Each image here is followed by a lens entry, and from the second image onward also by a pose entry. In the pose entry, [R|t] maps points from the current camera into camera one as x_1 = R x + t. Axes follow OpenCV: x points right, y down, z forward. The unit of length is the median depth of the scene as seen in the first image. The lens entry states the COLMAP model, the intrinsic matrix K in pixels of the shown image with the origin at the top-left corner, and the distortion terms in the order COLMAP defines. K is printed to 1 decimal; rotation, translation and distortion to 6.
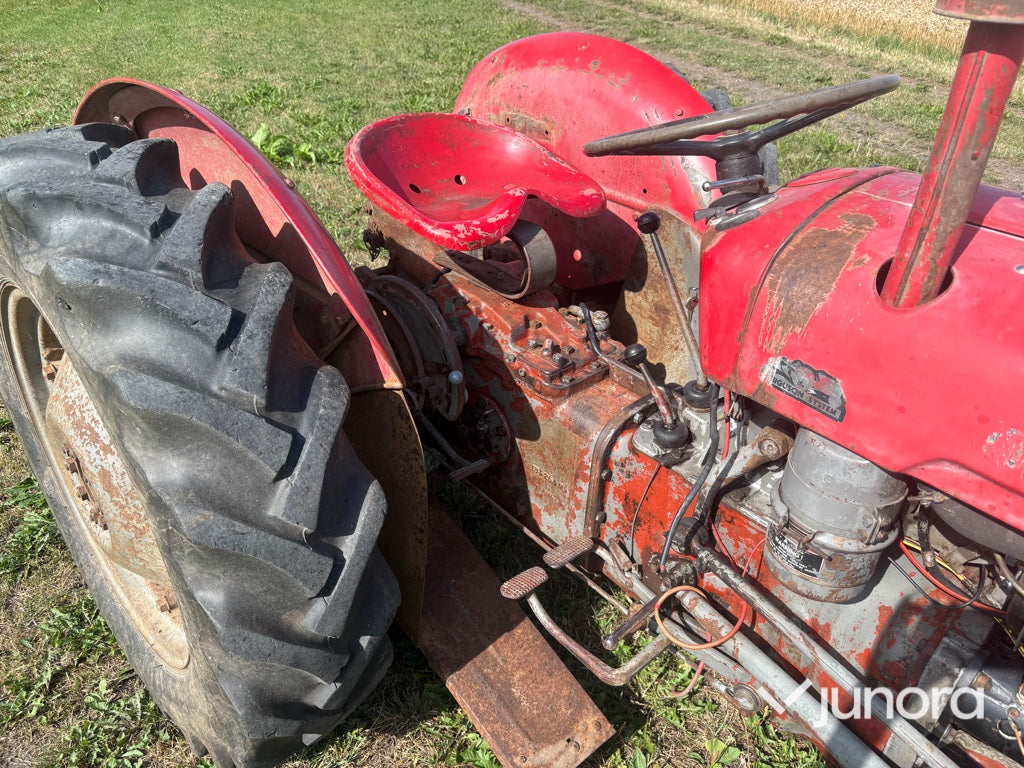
lens RADIAL K [[769.7, 0, 514.2], [0, 769.7, 387.7], [0, 0, 1]] dist [0.062266, -0.060638]
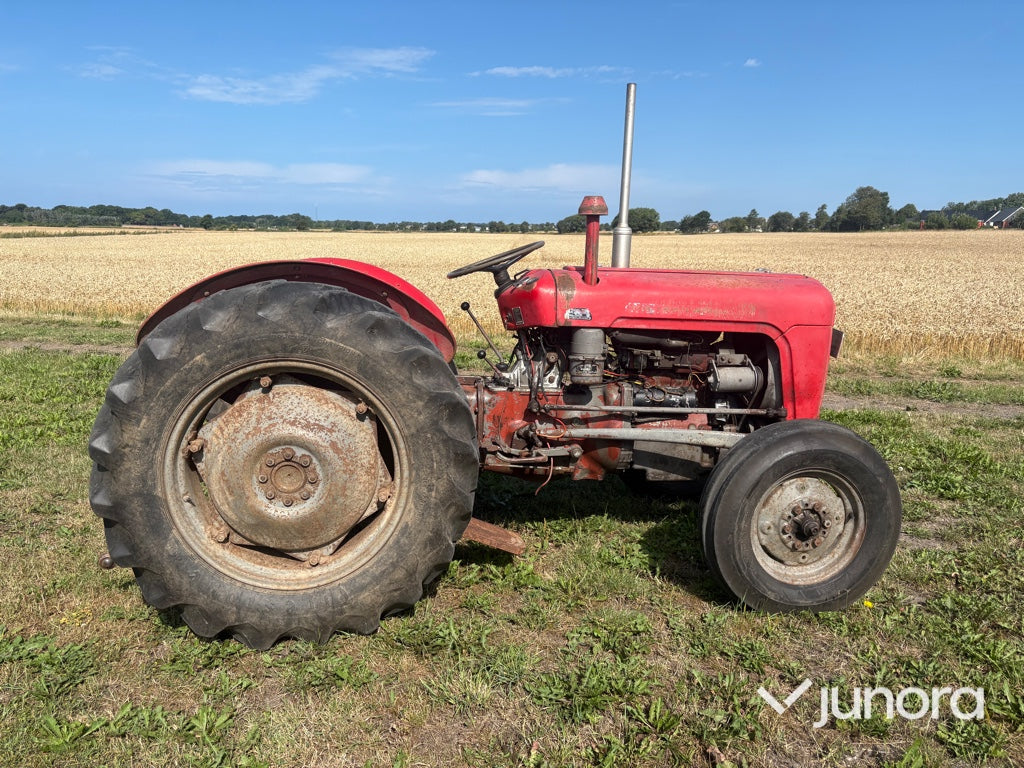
lens RADIAL K [[773.2, 0, 512.0], [0, 773.2, 384.0], [0, 0, 1]] dist [0.037969, -0.035303]
pose [[0.595803, -0.151790, 0.788656, -1.724648], [0.424979, 0.892819, -0.149220, 0.445139], [-0.681477, 0.424068, 0.596452, -0.487516]]
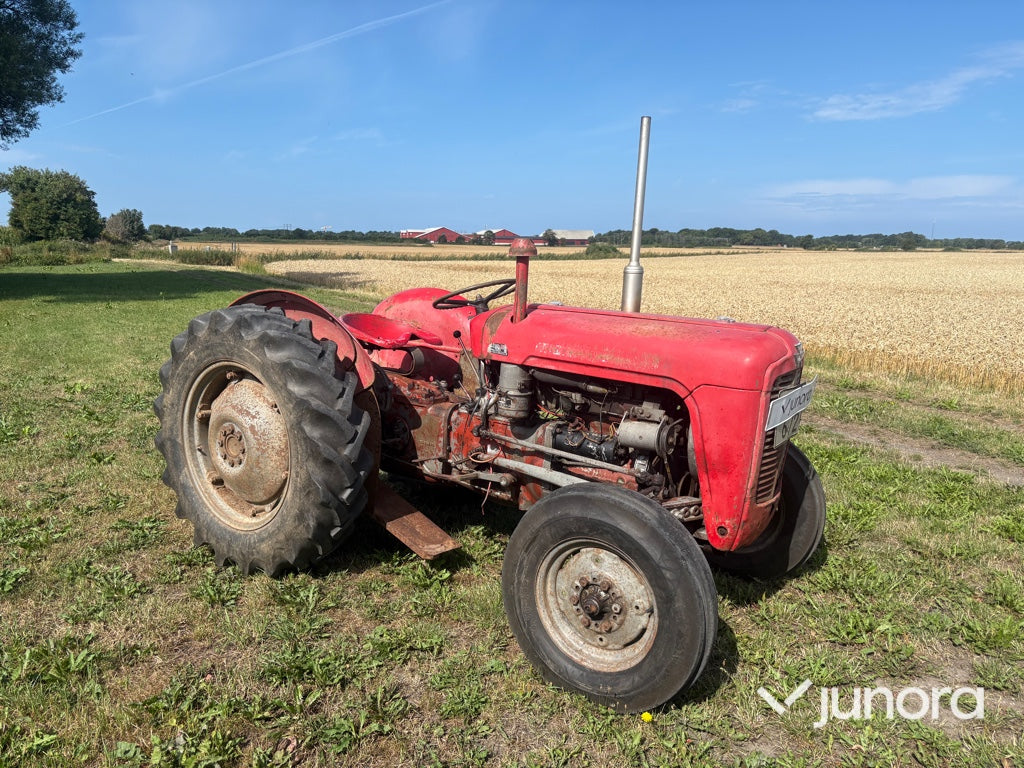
lens RADIAL K [[773.2, 0, 512.0], [0, 773.2, 384.0], [0, 0, 1]] dist [0.037969, -0.035303]
pose [[0.980073, -0.028795, 0.196539, -0.187833], [0.101323, 0.923508, -0.369955, 1.002078], [-0.170853, 0.382497, 0.908023, -1.502892]]
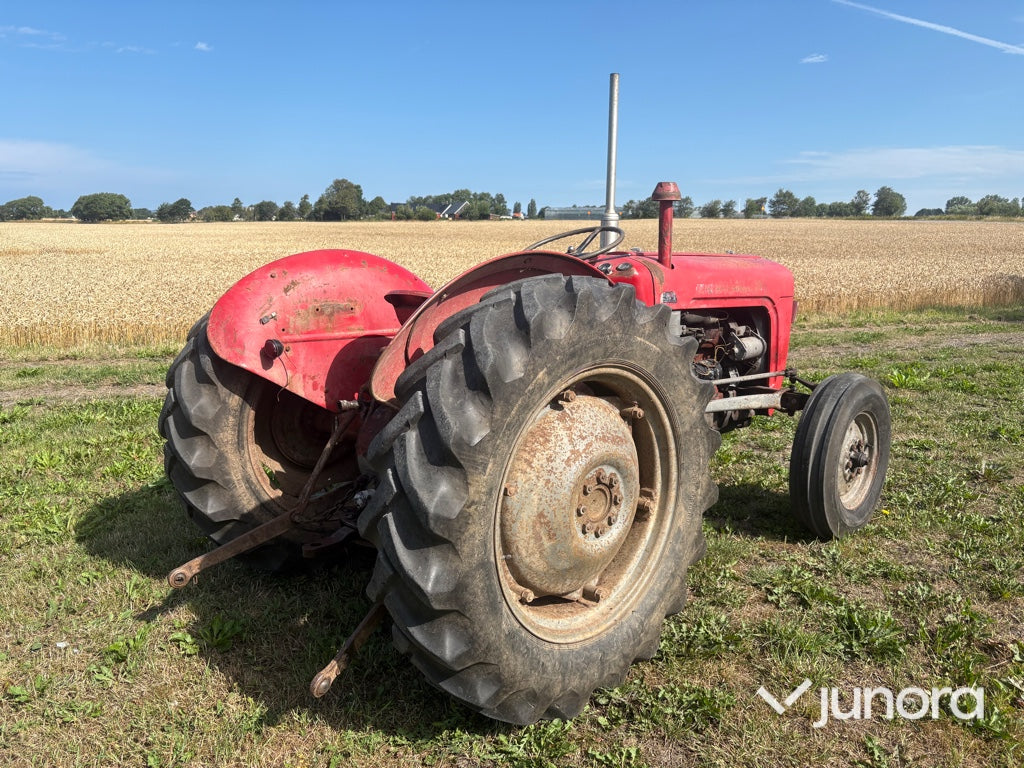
lens RADIAL K [[765.5, 0, 515.5], [0, 765.5, 379.0], [0, 0, 1]] dist [0.101057, -0.196611]
pose [[0.006392, -0.197342, 0.980314, -2.106495], [0.529334, 0.832390, 0.164112, -0.428889], [-0.848390, 0.517864, 0.109780, 0.934556]]
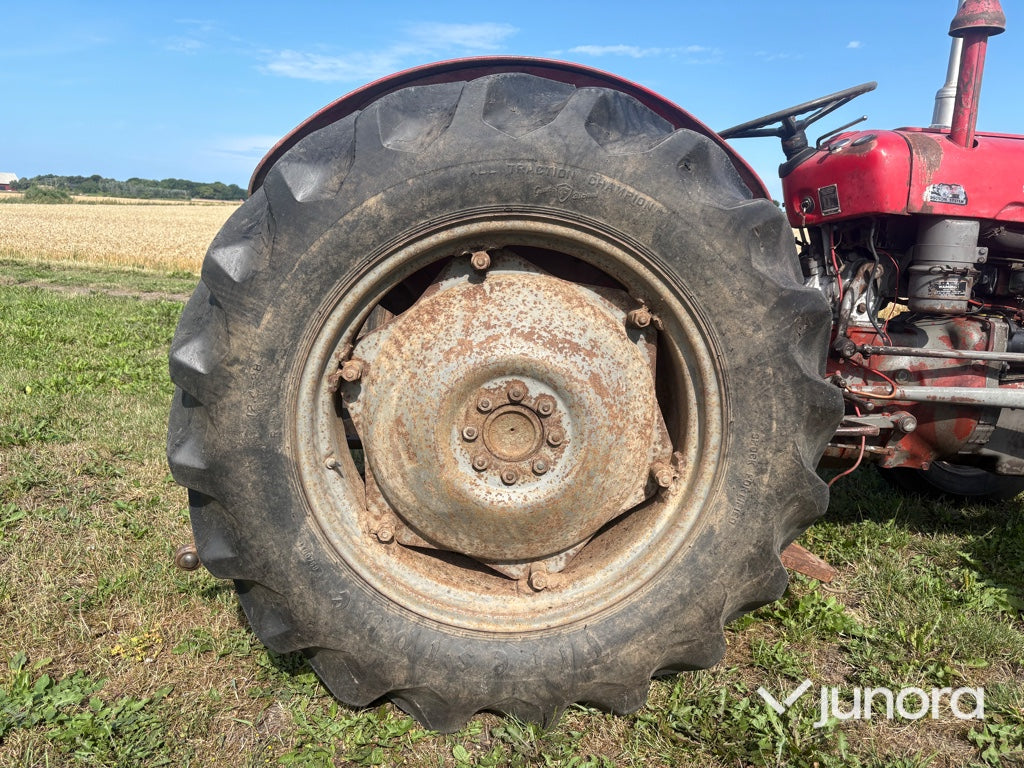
lens RADIAL K [[769.7, 0, 514.2], [0, 769.7, 387.7], [0, 0, 1]] dist [0.062266, -0.060638]
pose [[0.651925, -0.144094, 0.744466, -1.363254], [0.377186, 0.913324, -0.153523, 0.240015], [-0.657817, 0.380888, 0.649770, 0.395947]]
